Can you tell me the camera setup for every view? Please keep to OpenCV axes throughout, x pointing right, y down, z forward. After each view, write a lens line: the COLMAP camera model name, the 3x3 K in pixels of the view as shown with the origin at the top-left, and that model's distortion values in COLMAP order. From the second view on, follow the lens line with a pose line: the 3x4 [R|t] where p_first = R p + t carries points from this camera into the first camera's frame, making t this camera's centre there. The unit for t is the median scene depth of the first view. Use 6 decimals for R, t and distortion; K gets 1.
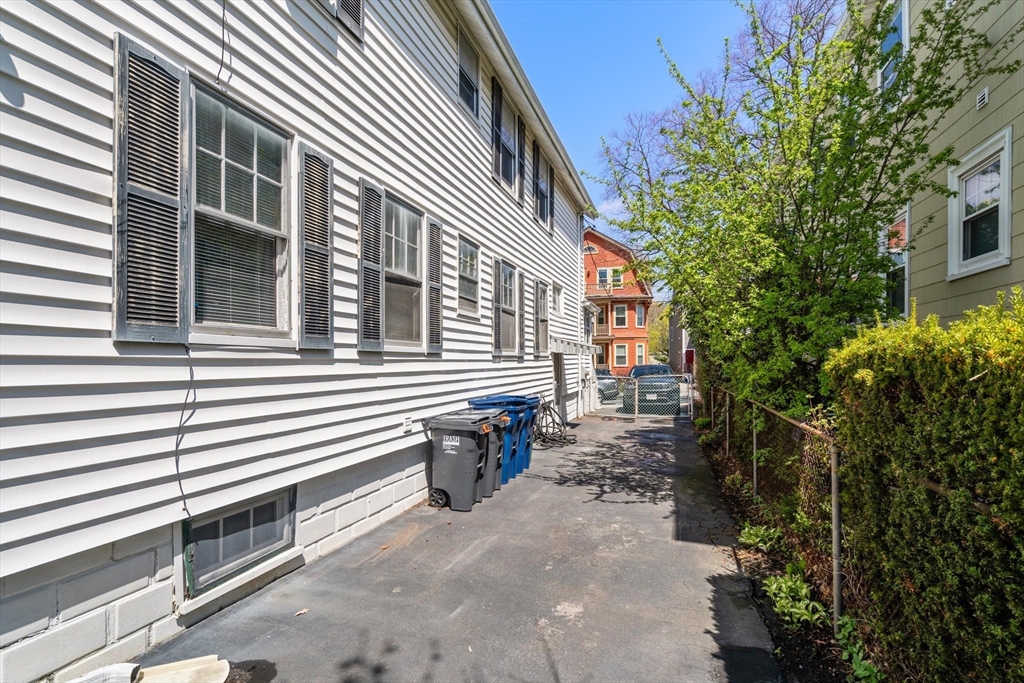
lens RADIAL K [[470.5, 0, 512.5], [0, 470.5, 350.9], [0, 0, 1]] dist [-0.003819, -0.000303]
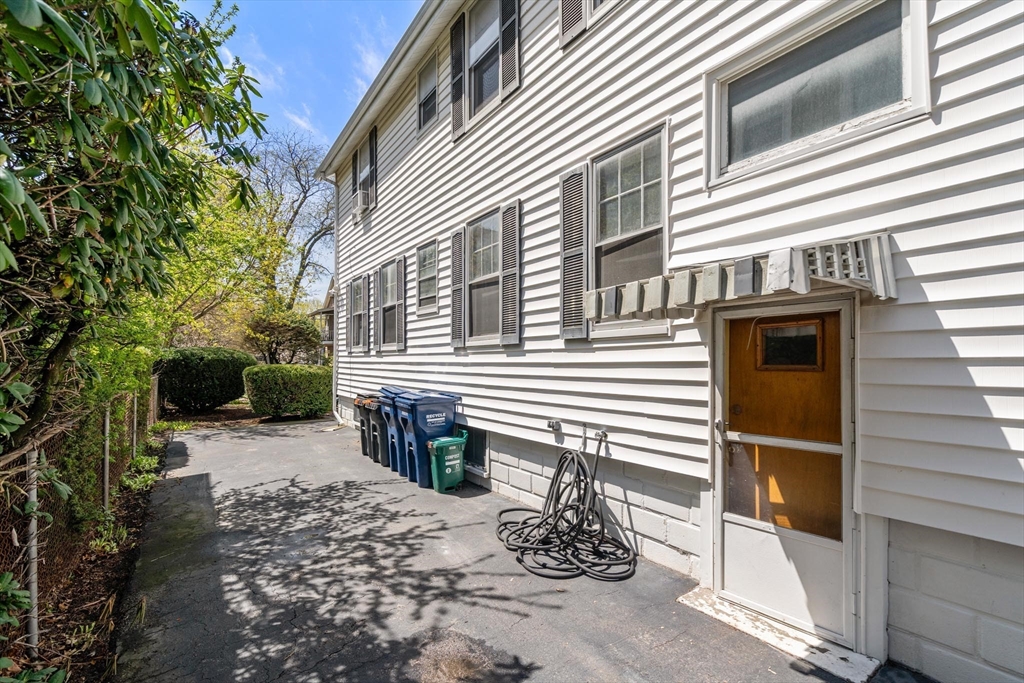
lens RADIAL K [[470.5, 0, 513.2], [0, 470.5, 351.6], [0, 0, 1]] dist [-0.003819, -0.000303]
pose [[-0.601022, -0.023202, -0.798896, 0.654102], [0.010195, 0.999275, -0.036691, 0.057086], [0.799168, -0.030197, -0.600349, 1.814115]]
